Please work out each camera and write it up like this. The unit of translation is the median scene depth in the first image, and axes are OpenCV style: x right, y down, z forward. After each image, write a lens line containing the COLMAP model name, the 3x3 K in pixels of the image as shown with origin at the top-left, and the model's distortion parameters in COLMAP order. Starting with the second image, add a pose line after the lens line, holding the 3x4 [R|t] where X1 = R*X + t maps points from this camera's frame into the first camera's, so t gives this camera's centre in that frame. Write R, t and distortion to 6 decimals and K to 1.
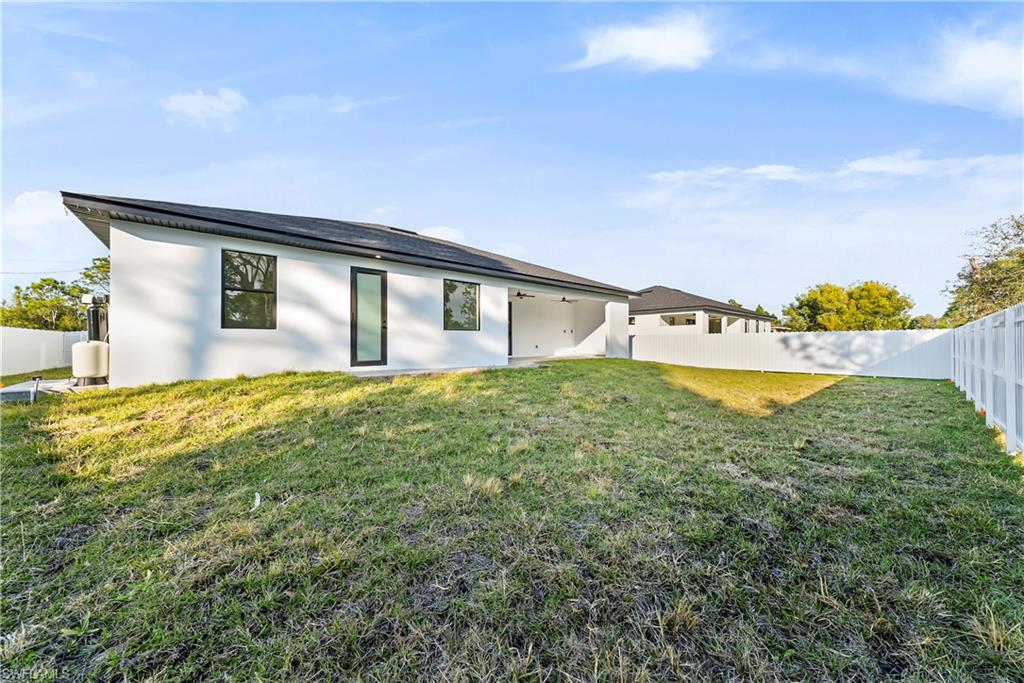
lens RADIAL K [[349.3, 0, 512.3], [0, 349.3, 341.5], [0, 0, 1]] dist [-0.001702, 0.000138]
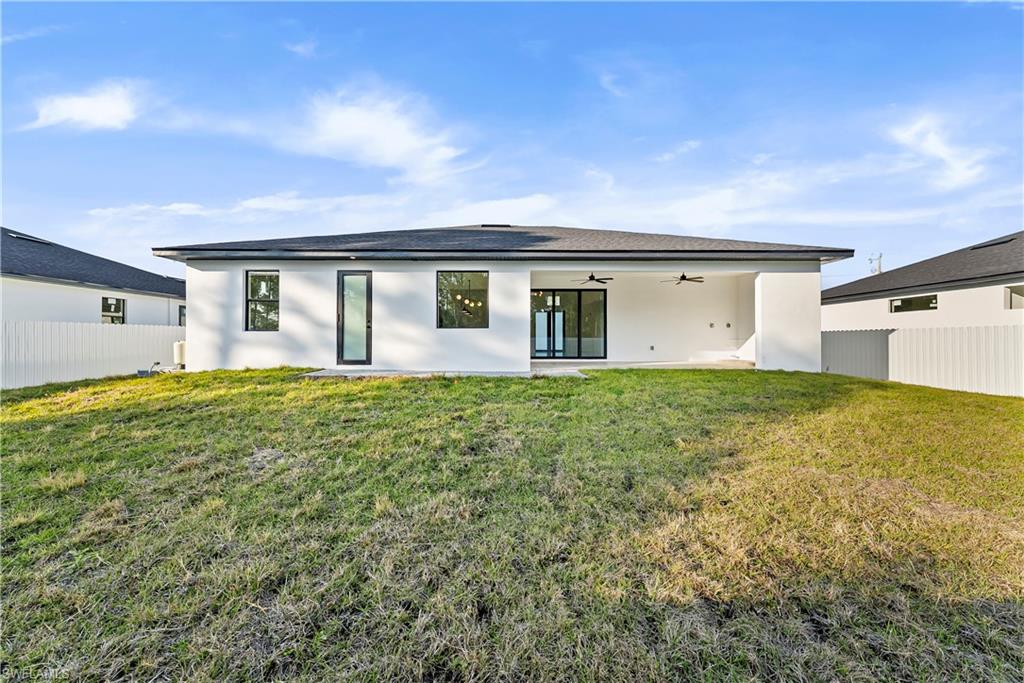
lens RADIAL K [[349.3, 0, 511.7], [0, 349.3, 343.8], [0, 0, 1]] dist [-0.001702, 0.000138]
pose [[0.759878, 0.004871, -0.650048, 0.599517], [0.000765, 0.999965, 0.008386, -0.001303], [0.650066, -0.006869, 0.759847, 0.508077]]
